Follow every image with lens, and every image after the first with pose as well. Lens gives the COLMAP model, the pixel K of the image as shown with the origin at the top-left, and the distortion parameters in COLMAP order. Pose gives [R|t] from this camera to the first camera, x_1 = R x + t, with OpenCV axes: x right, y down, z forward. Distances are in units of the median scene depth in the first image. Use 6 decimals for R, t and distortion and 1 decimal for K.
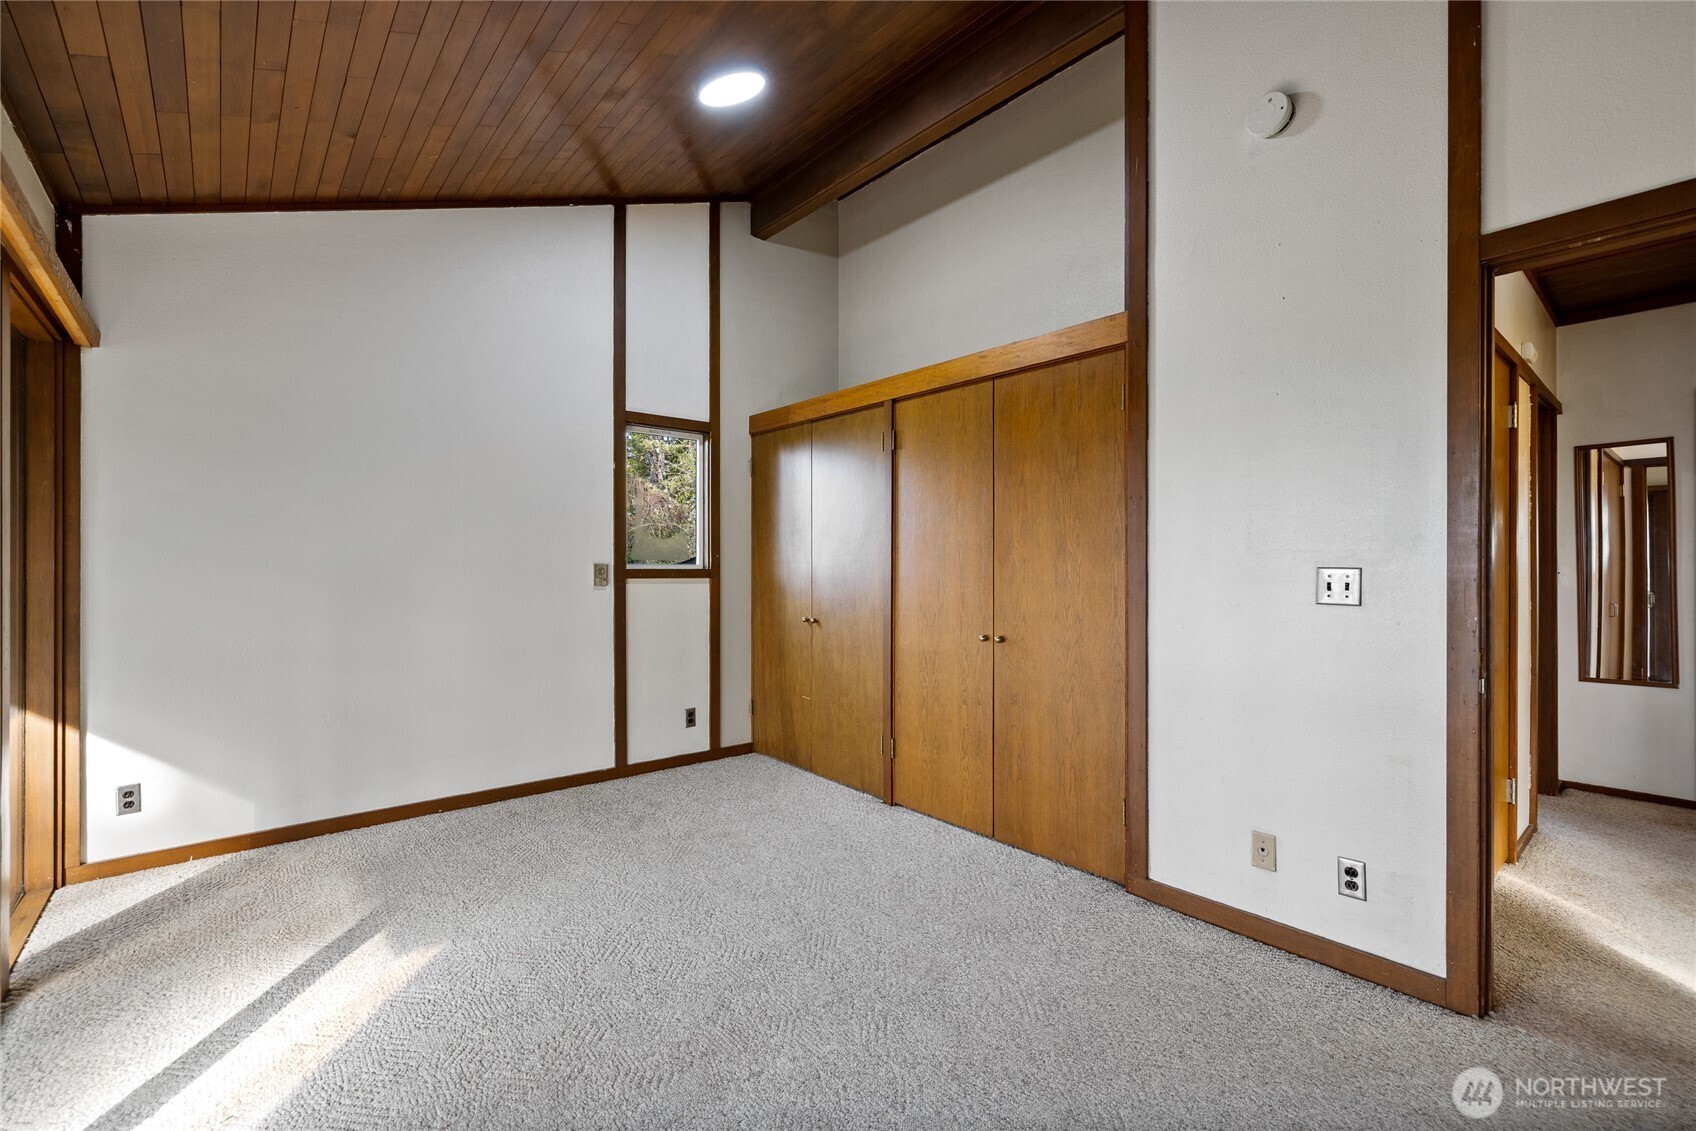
lens RADIAL K [[710.0, 0, 846.9], [0, 710.0, 570.3], [0, 0, 1]] dist [-0.000053, 0.000040]
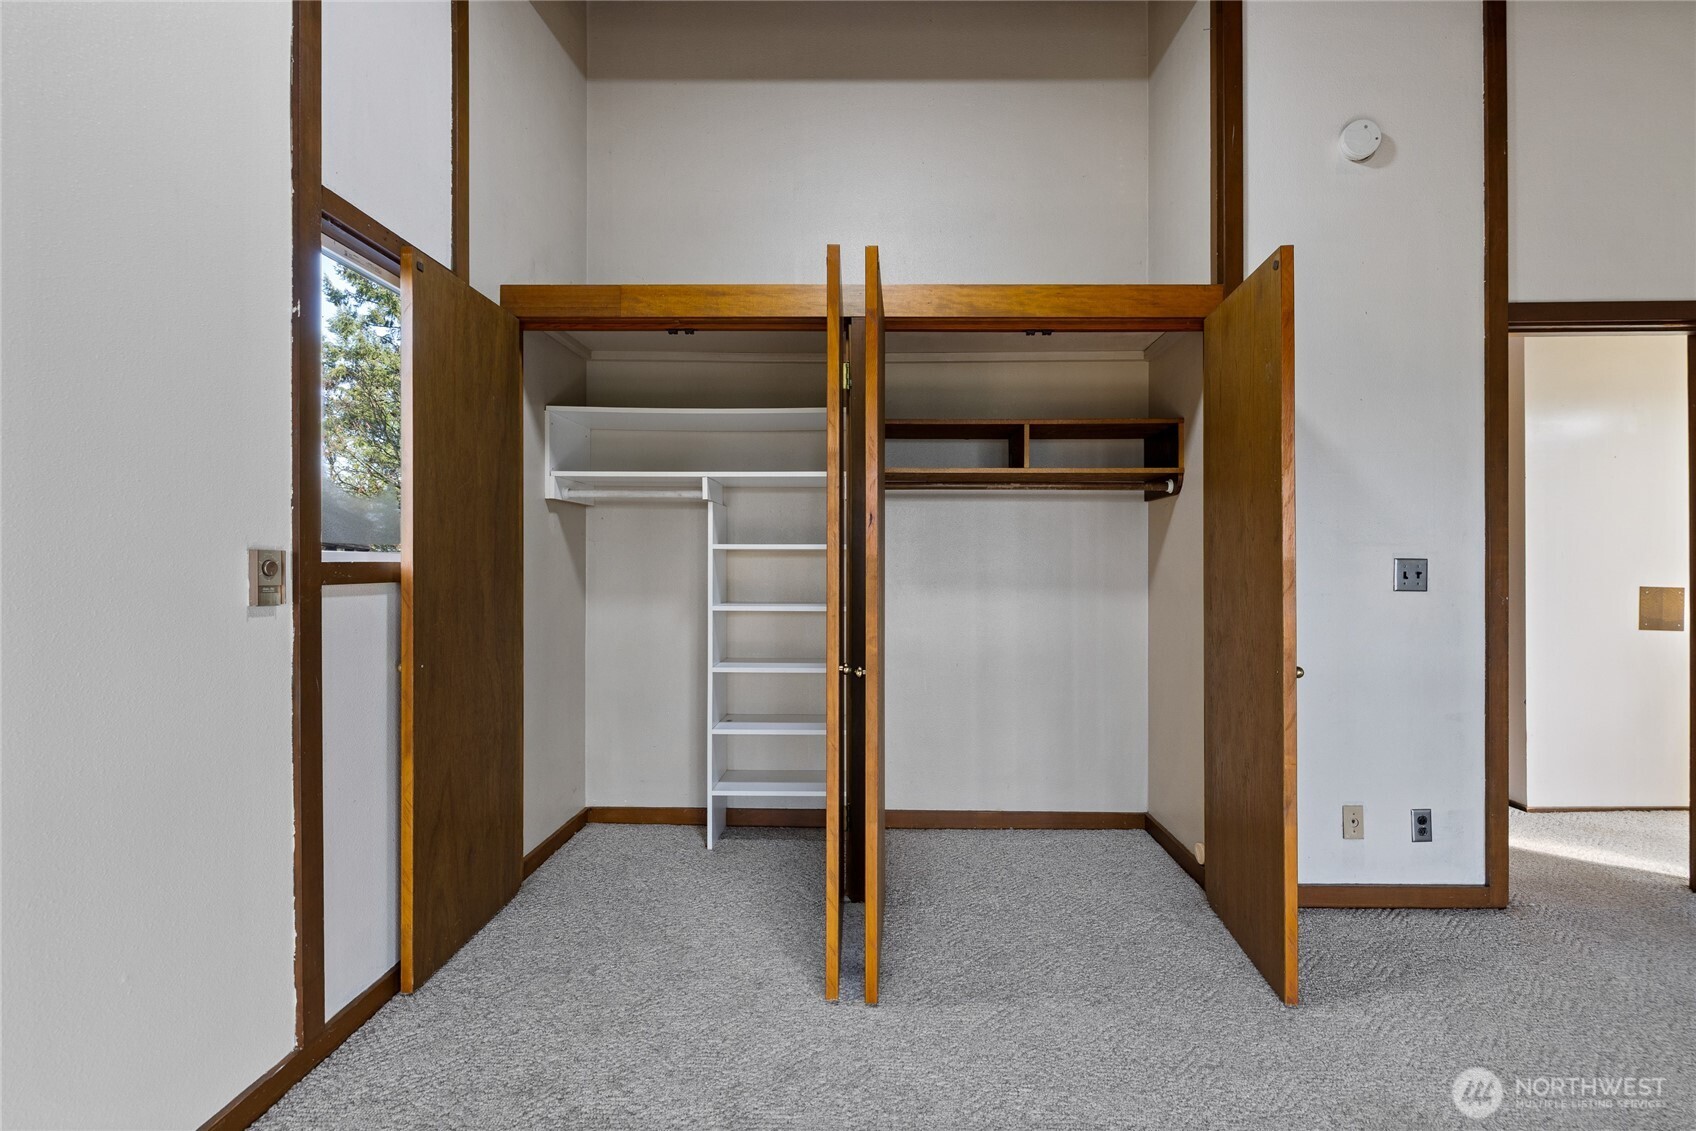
lens RADIAL K [[710.7, 0, 833.8], [0, 710.7, 557.9], [0, 0, 1]] dist [-0.002388, 0.000240]
pose [[0.667729, -0.000349, 0.744404, -0.481855], [0.002825, 0.999994, -0.002065, -0.003483], [-0.744399, 0.003482, 0.667726, 0.563850]]
